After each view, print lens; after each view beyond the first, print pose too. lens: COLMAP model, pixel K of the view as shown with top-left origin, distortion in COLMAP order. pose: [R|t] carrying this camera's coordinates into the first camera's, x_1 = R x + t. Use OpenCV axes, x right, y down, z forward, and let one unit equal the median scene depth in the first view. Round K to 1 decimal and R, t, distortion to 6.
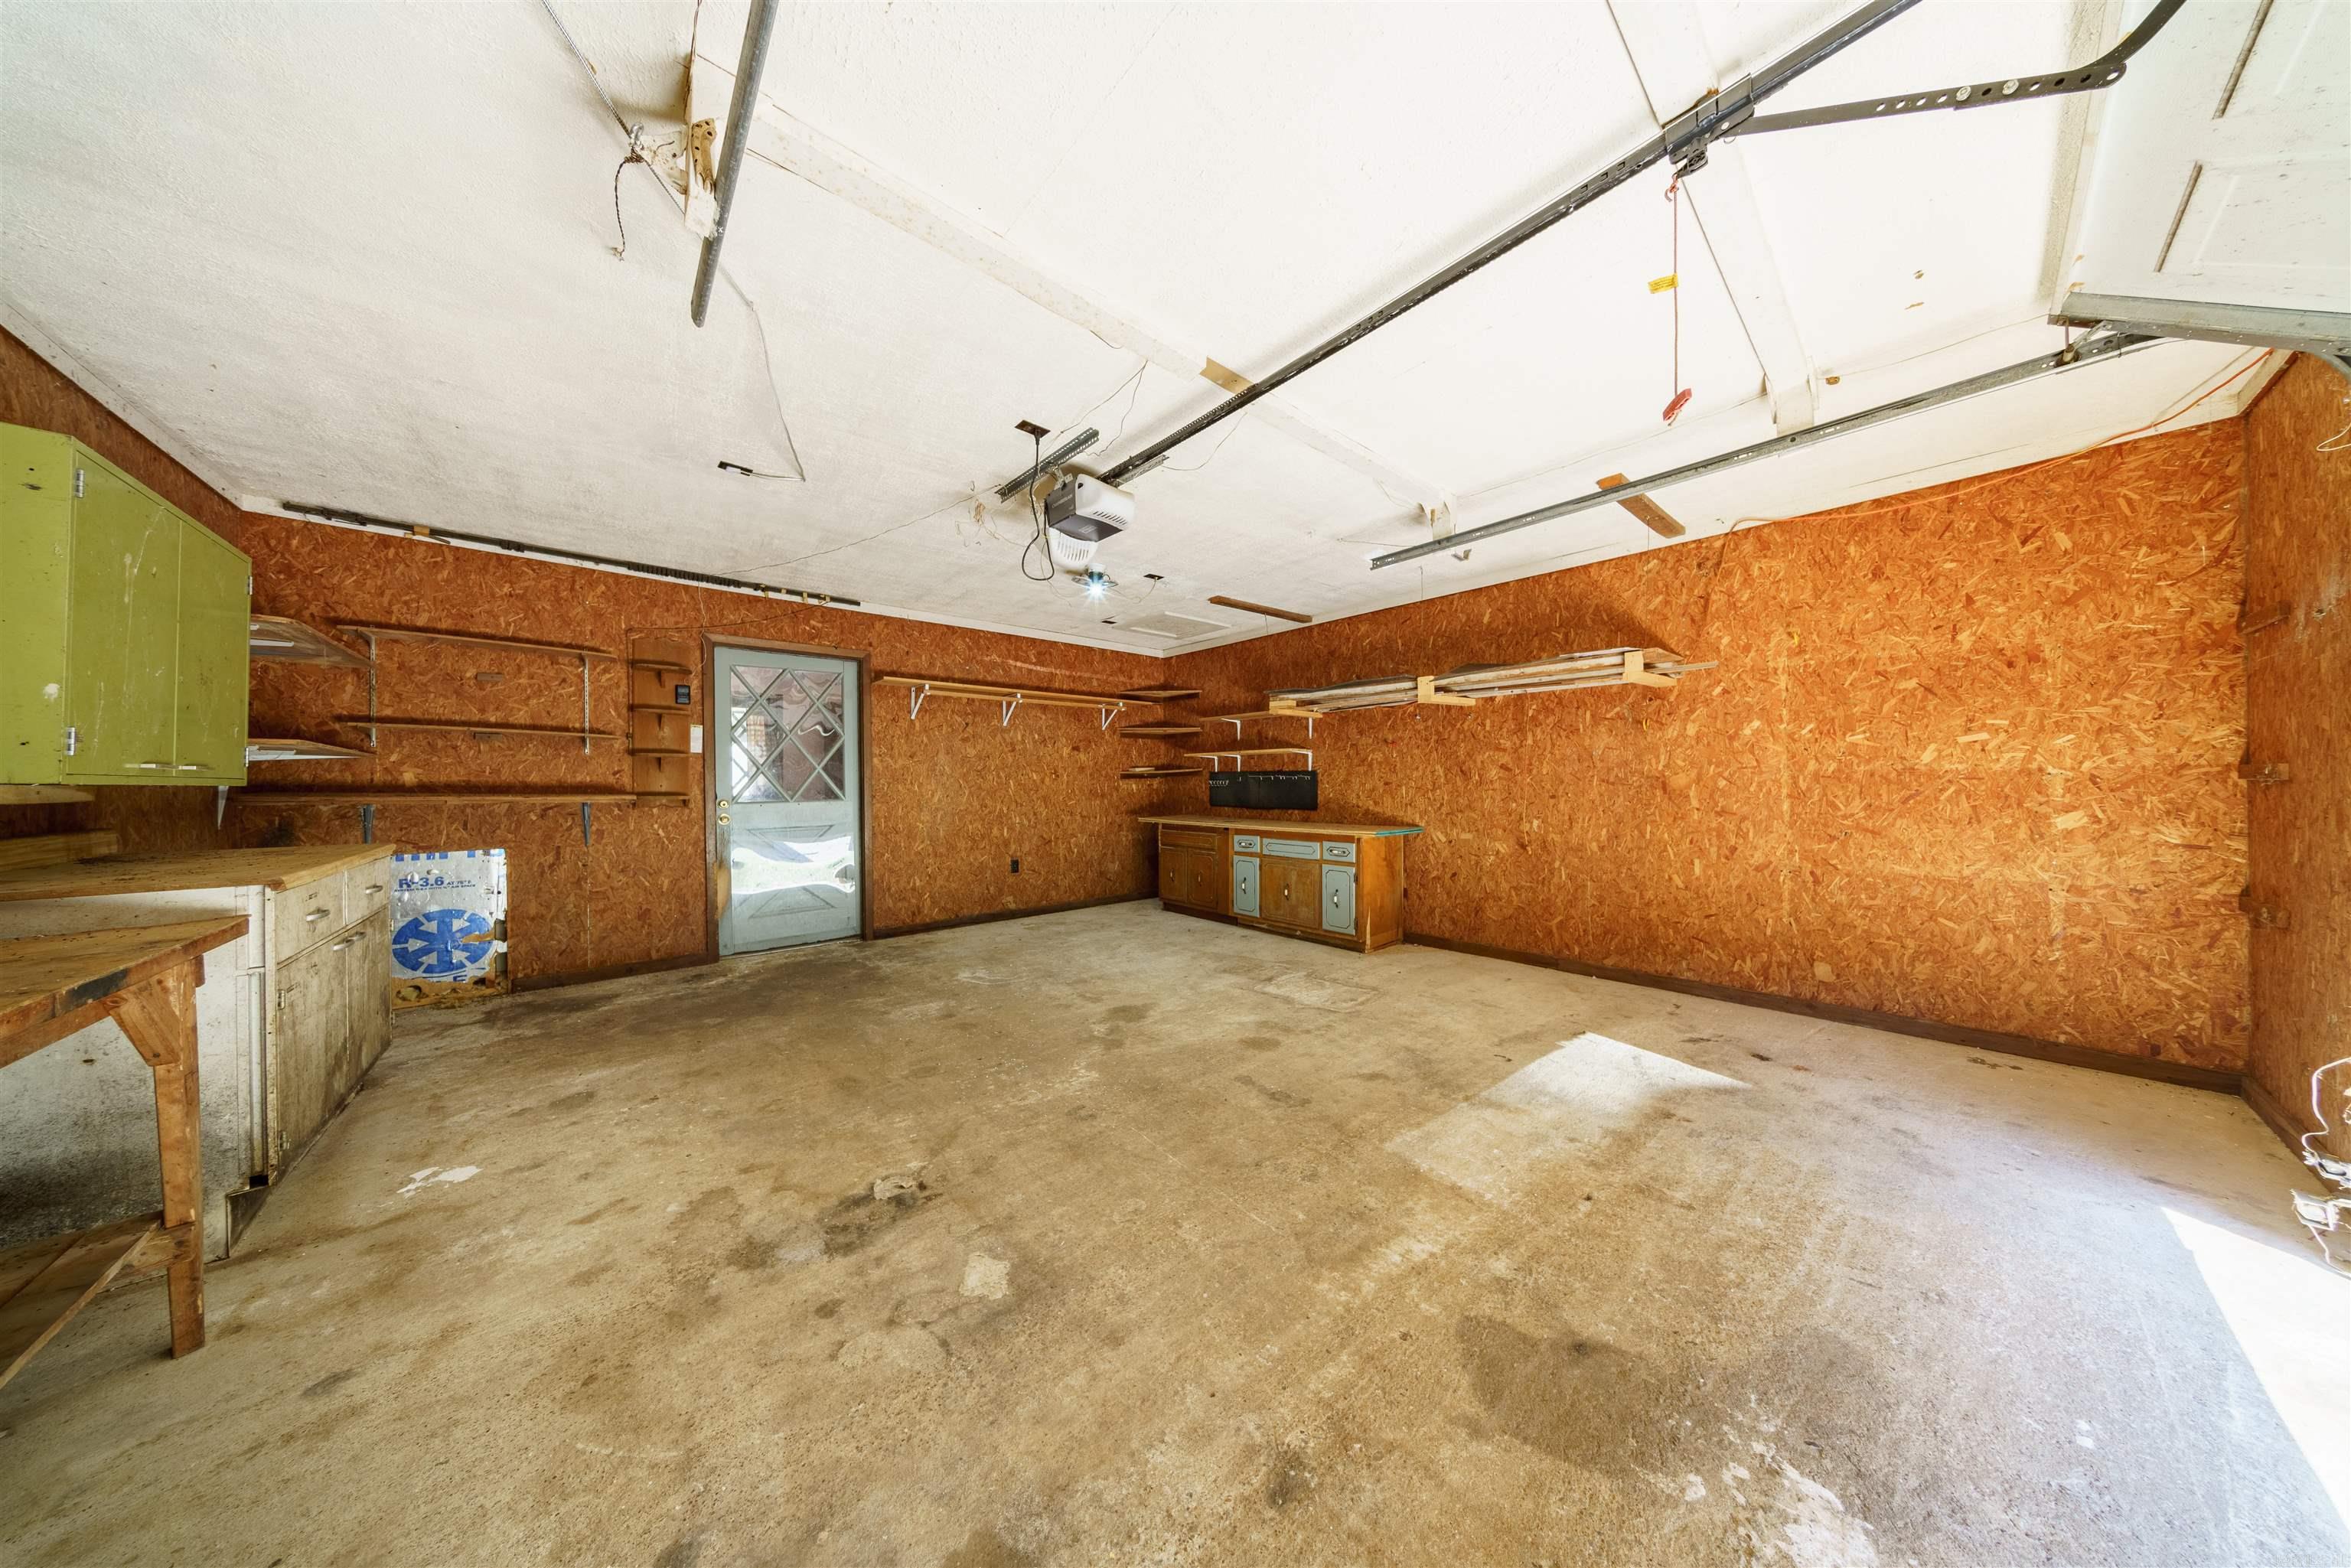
lens RADIAL K [[684.7, 0, 1172.8], [0, 684.7, 787.4], [0, 0, 1]] dist [-0.002317, 0.000058]
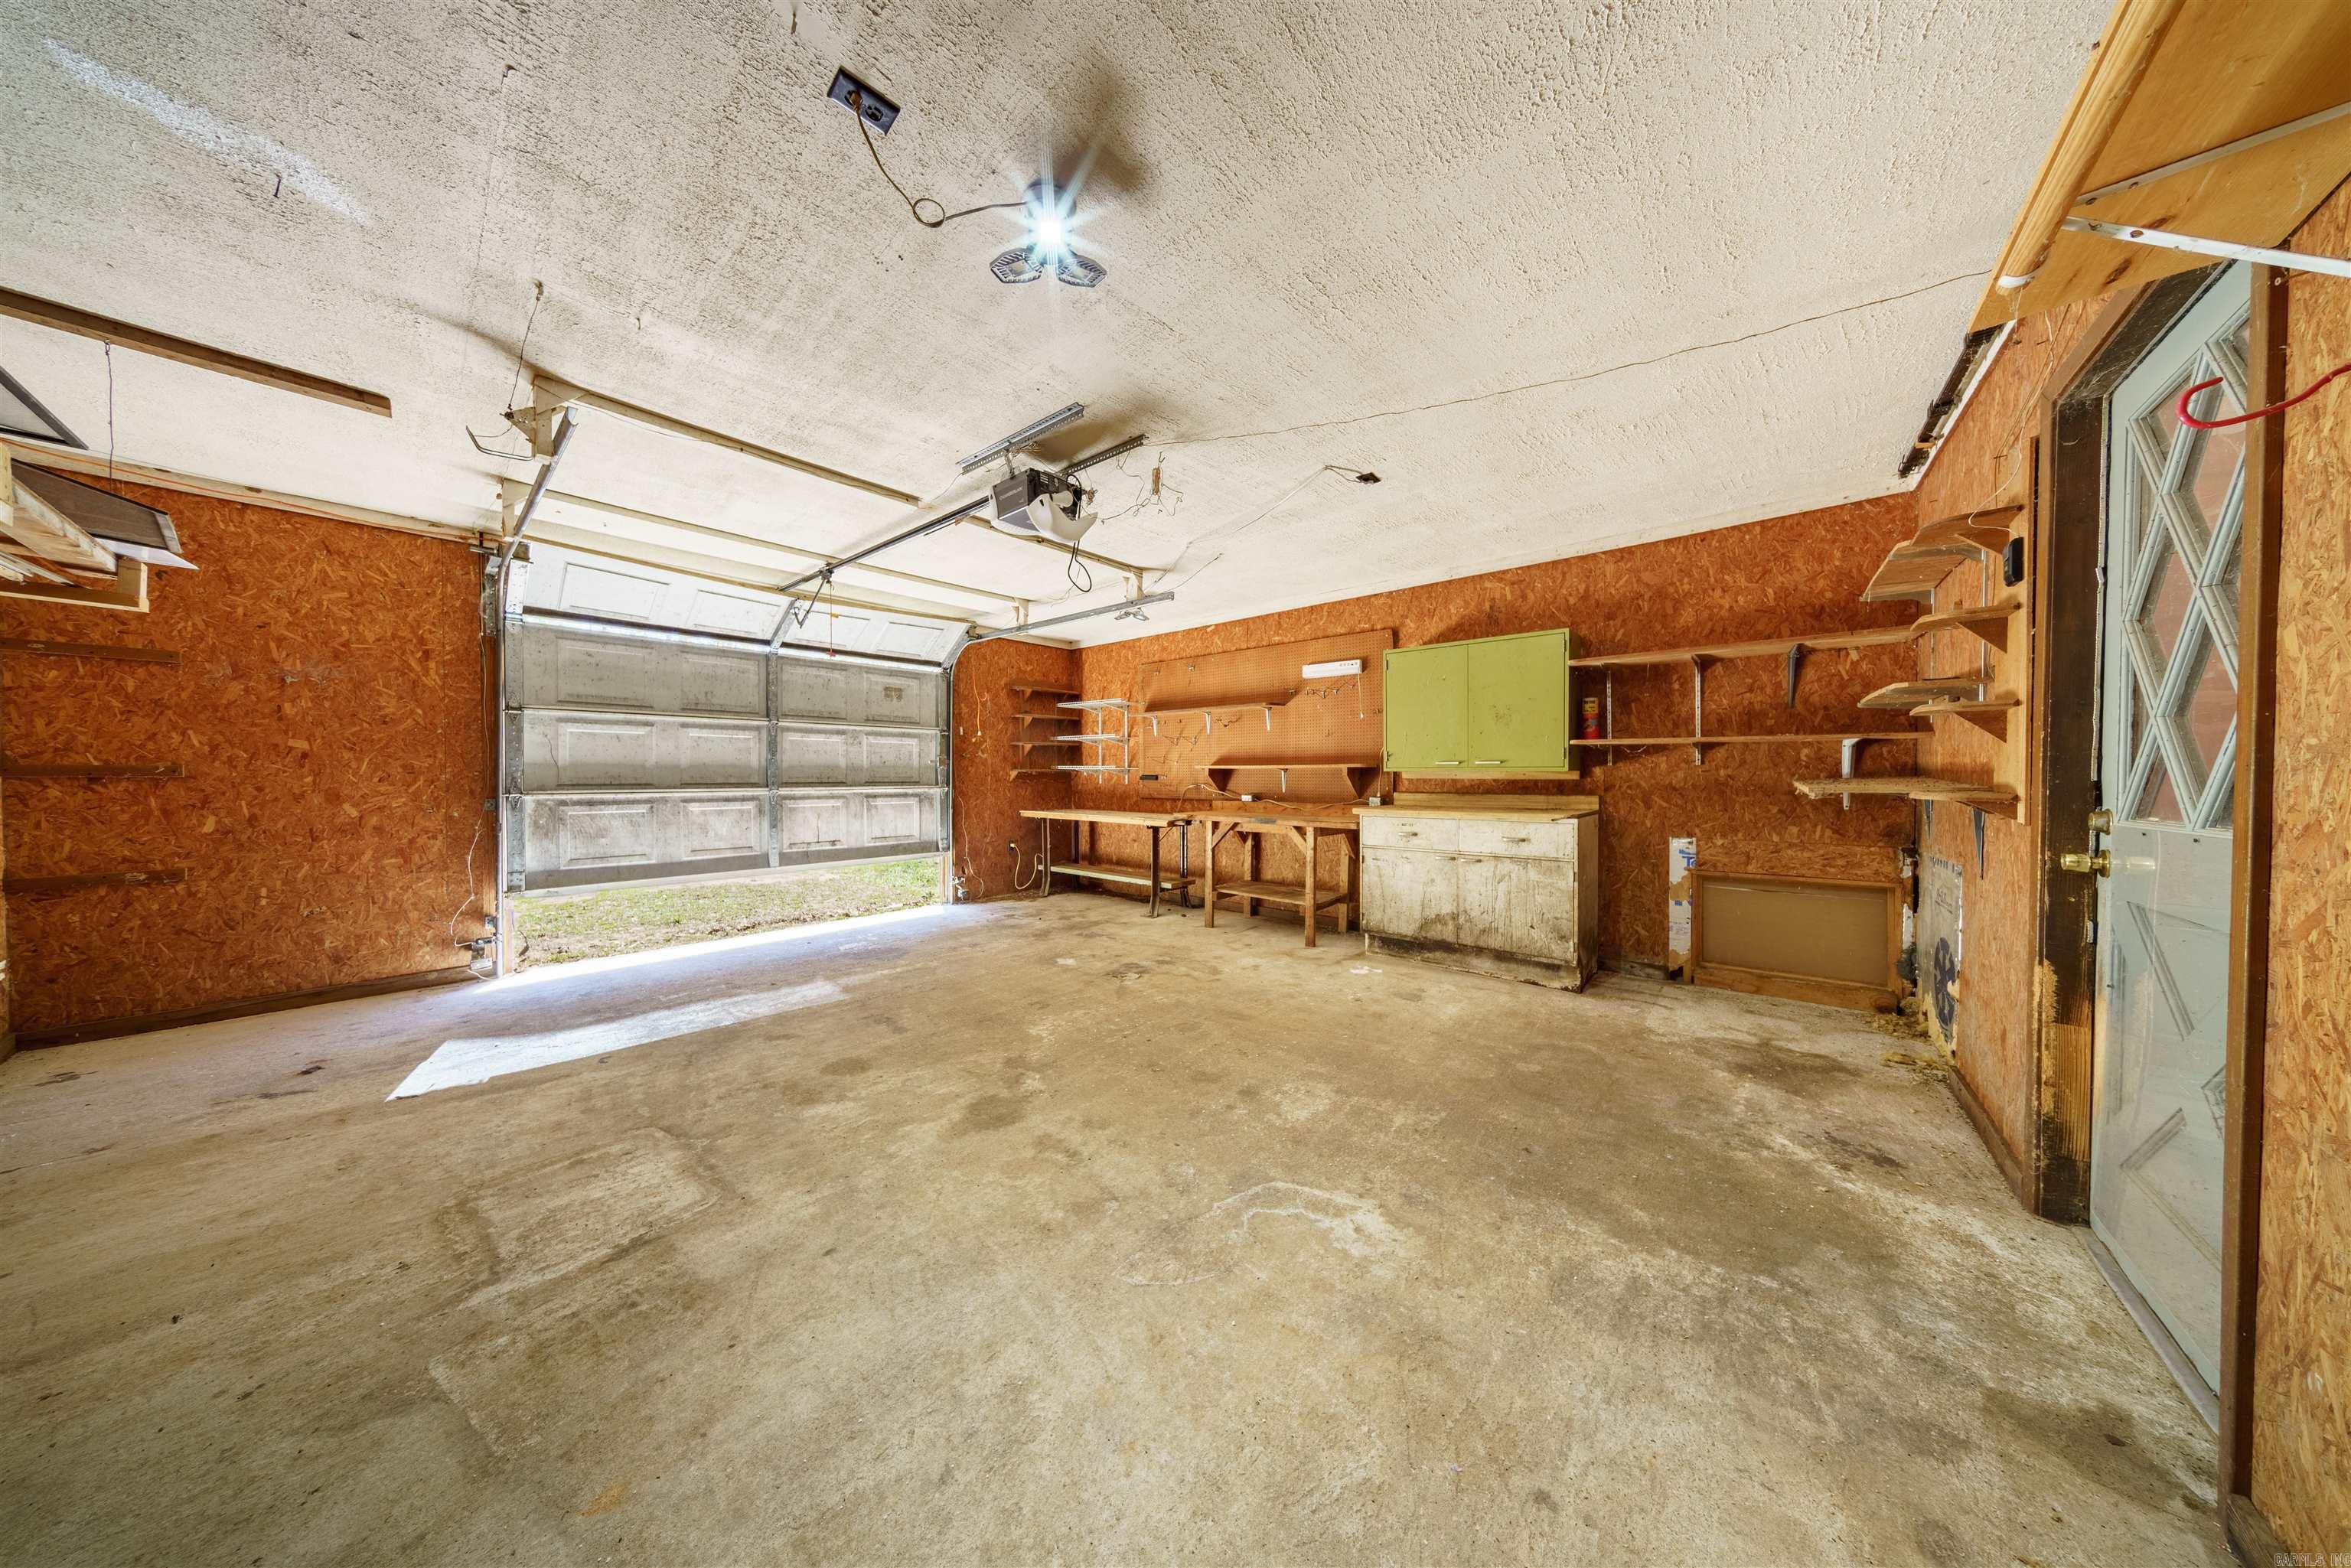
lens RADIAL K [[684.7, 0, 1172.8], [0, 684.7, 787.4], [0, 0, 1]] dist [-0.002317, 0.000058]
pose [[-0.991050, 0.010226, -0.133096, -0.188767], [0.006851, 0.999644, 0.025795, -0.009315], [0.133313, 0.024653, -0.990767, 2.053933]]
